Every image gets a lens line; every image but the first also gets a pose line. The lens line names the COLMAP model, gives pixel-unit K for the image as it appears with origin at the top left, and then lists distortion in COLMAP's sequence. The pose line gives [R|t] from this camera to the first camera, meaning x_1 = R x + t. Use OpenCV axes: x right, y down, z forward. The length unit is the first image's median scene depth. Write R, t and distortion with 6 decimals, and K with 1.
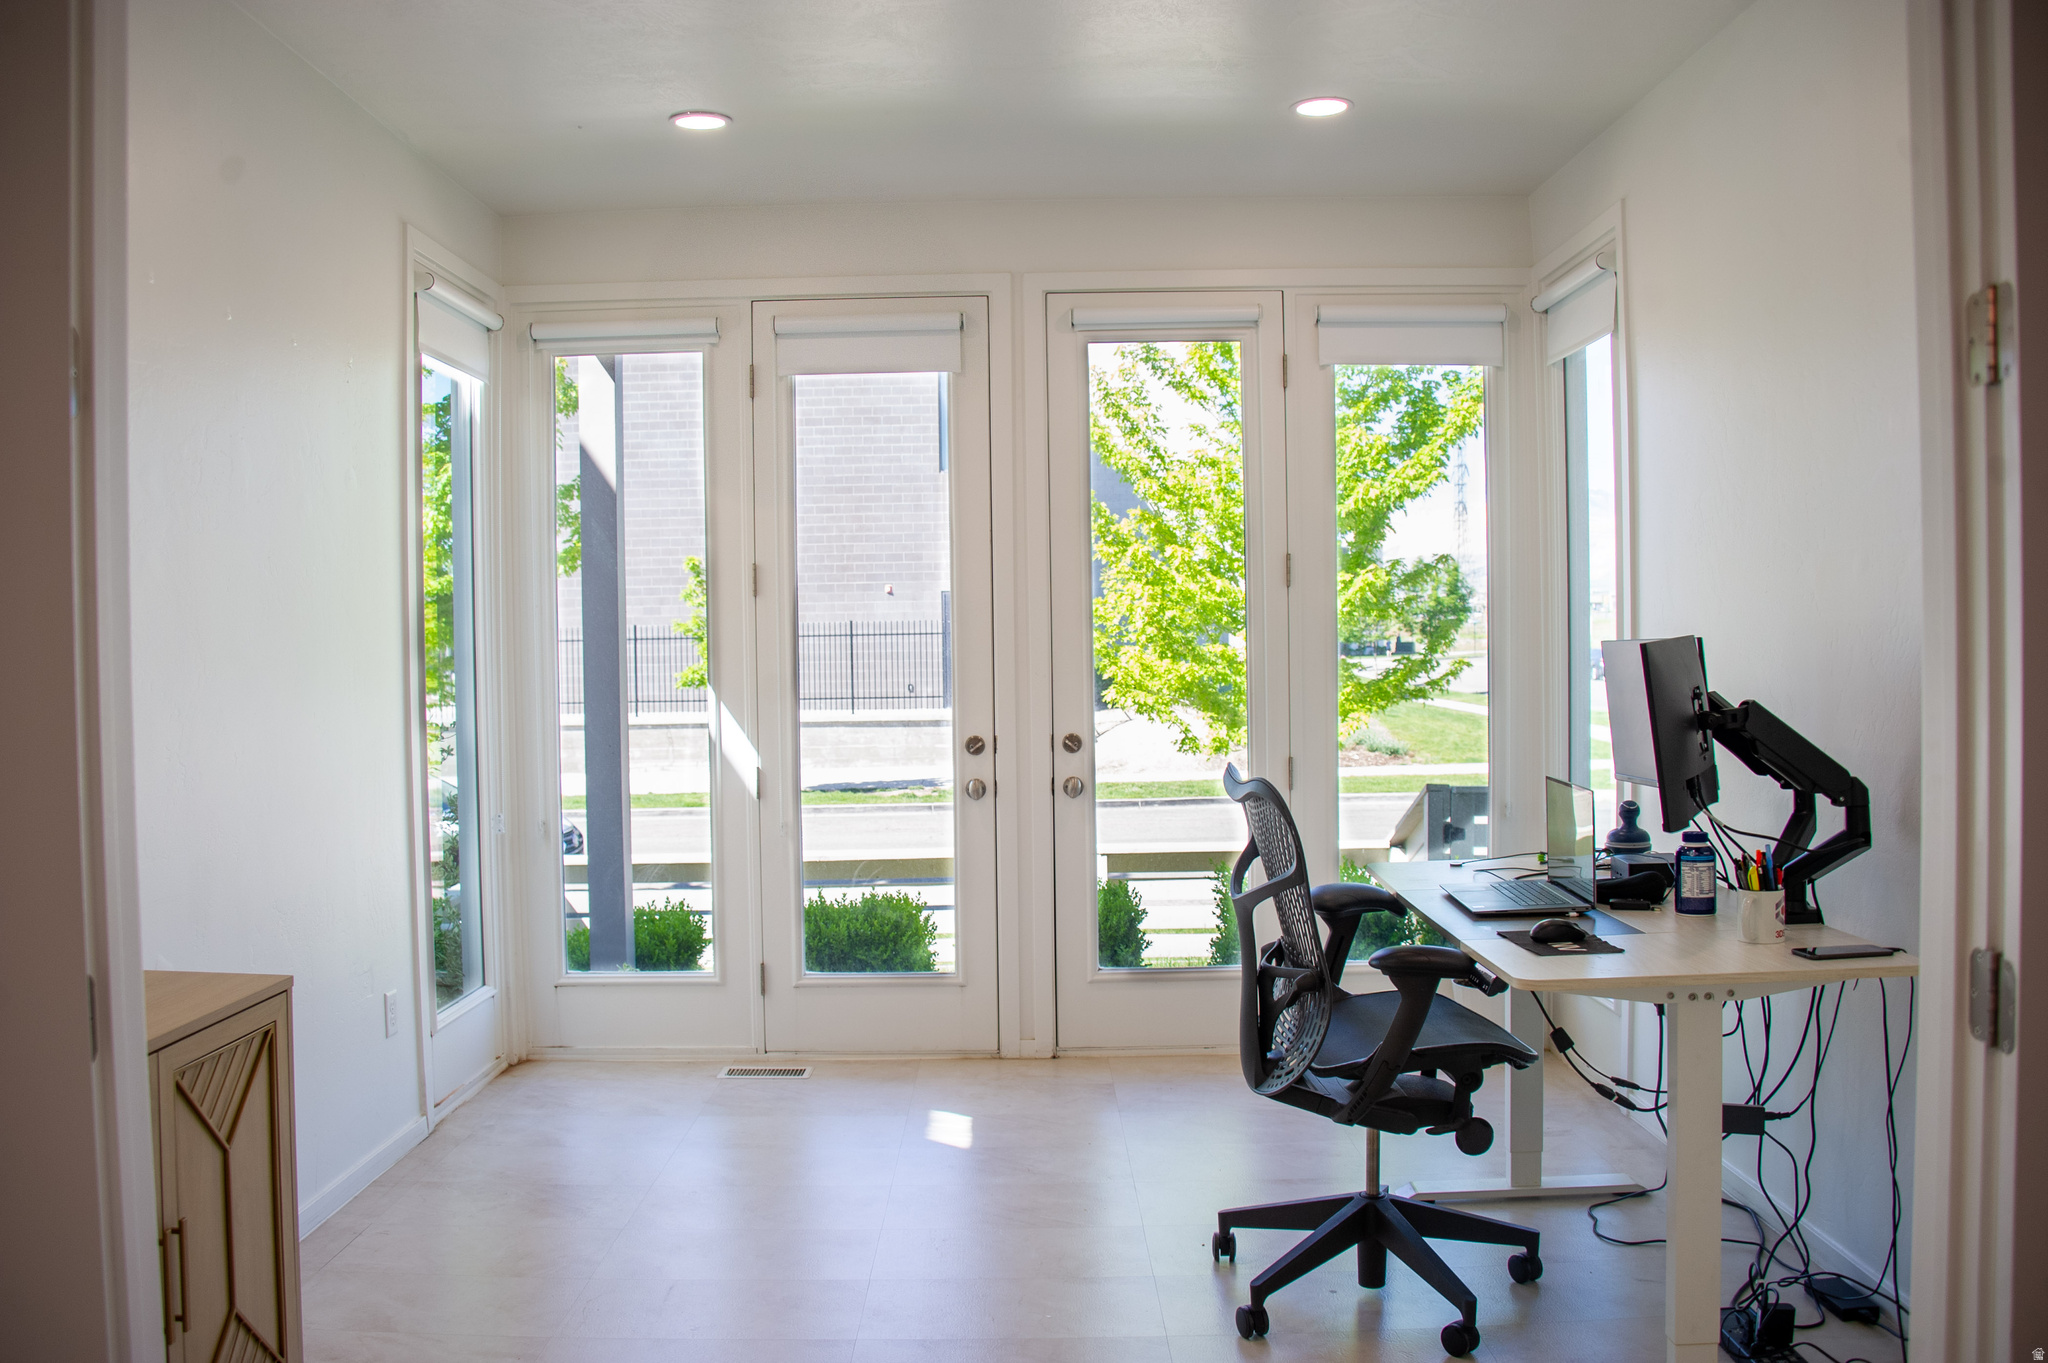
lens RADIAL K [[1682.8, 0, 998.2], [0, 1682.8, 677.2], [0, 0, 1]] dist [-0.124673, 0.073288]
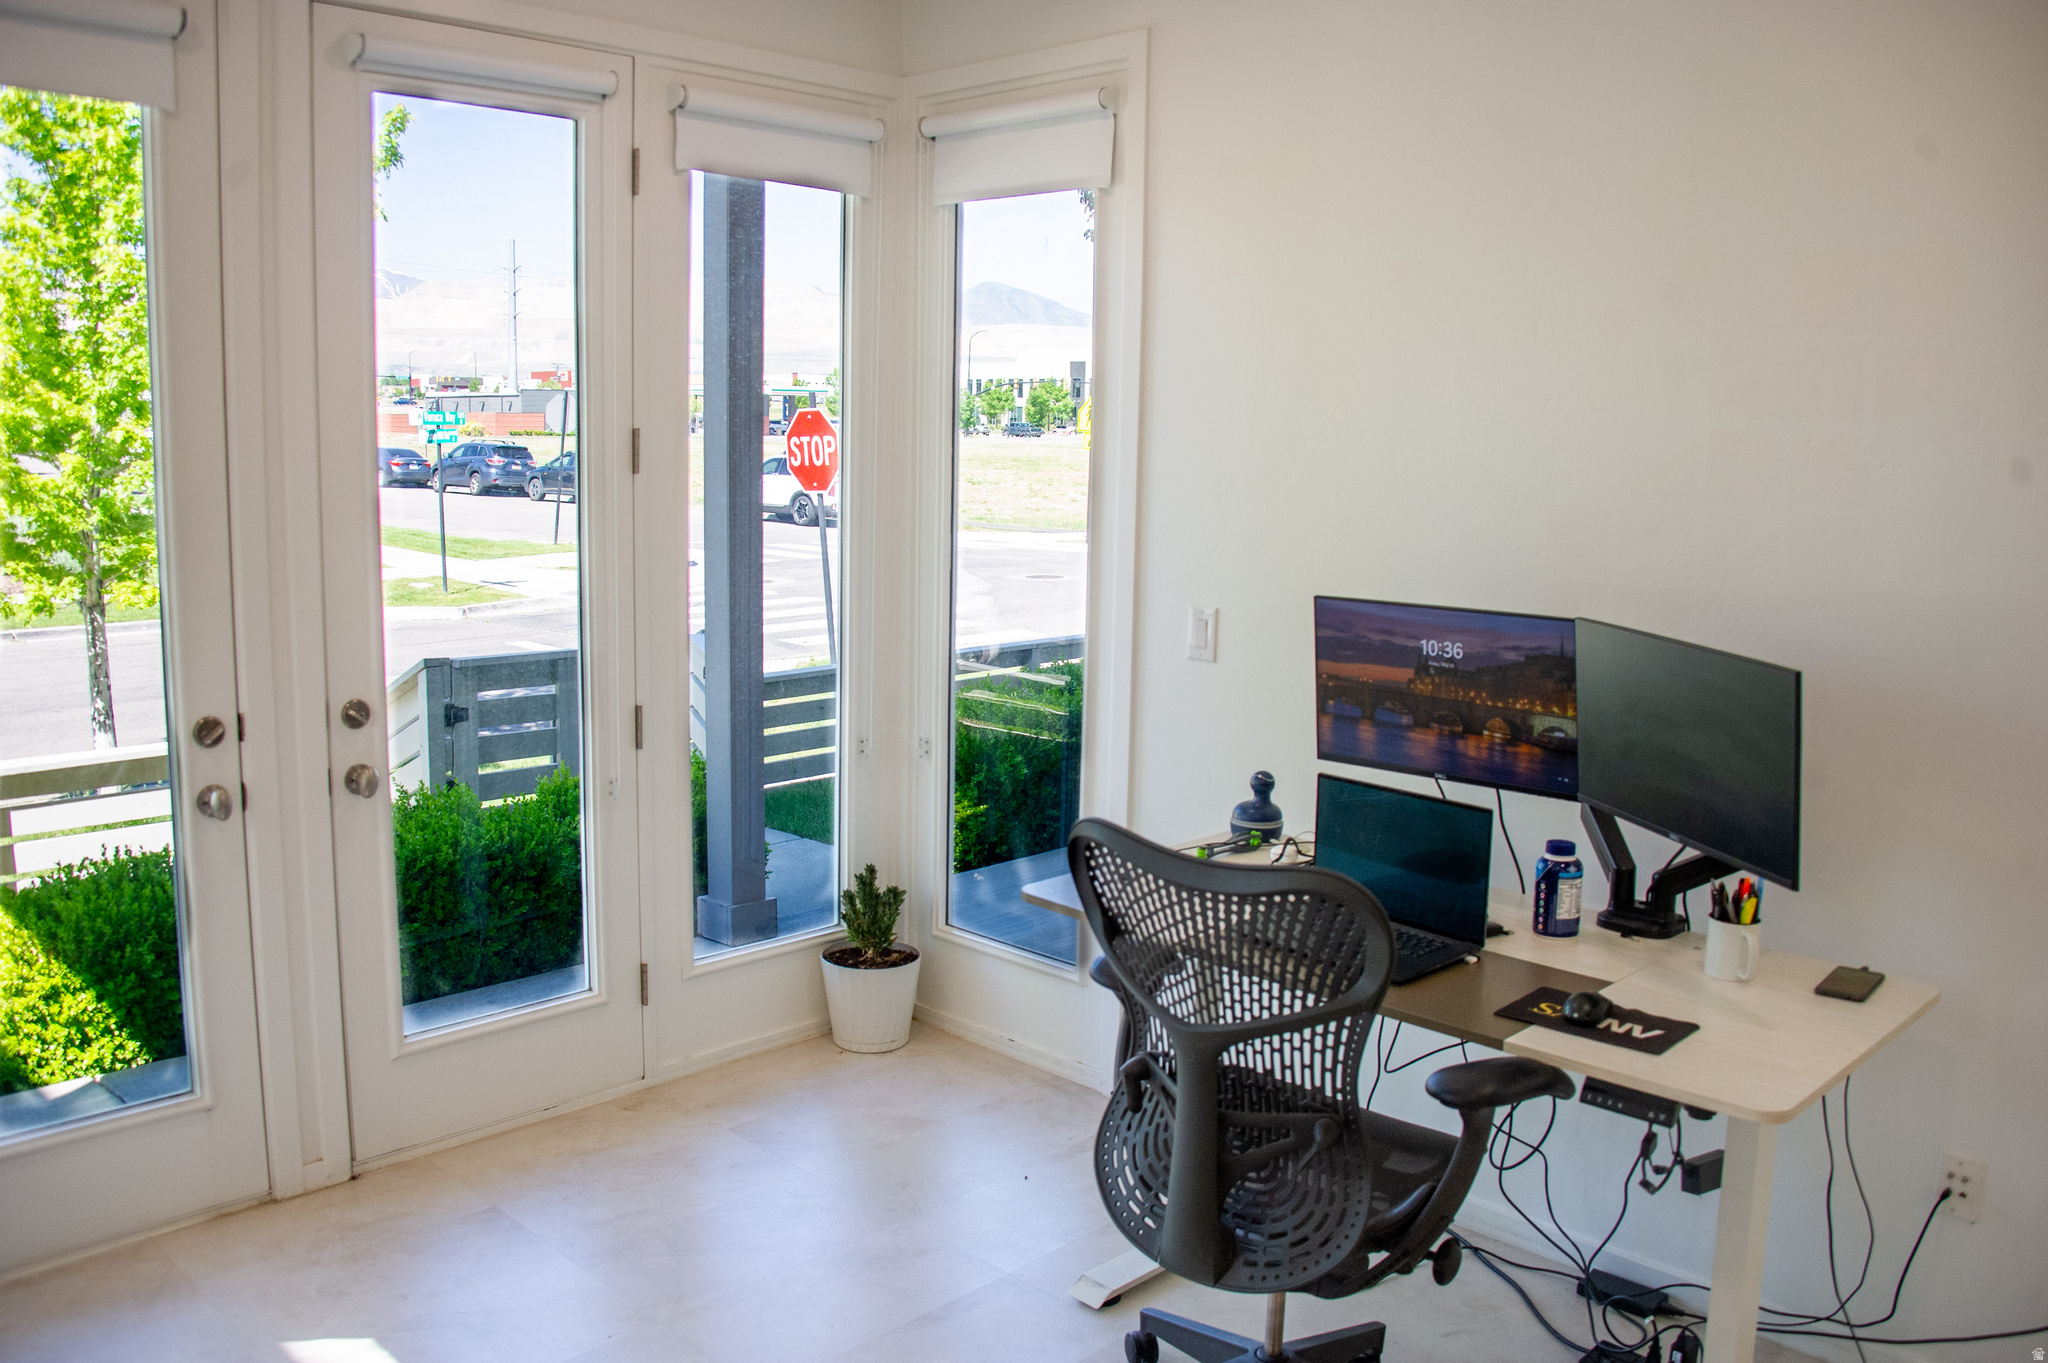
lens RADIAL K [[1710.0, 0, 1024.0], [0, 1710.0, 681.5], [0, 0, 1]] dist [-0.169051, 0.131637]
pose [[0.687212, -0.077058, 0.722359, -0.246253], [-0.016732, 0.992416, 0.121784, -0.057162], [-0.726264, -0.095778, 0.680710, 0.373310]]
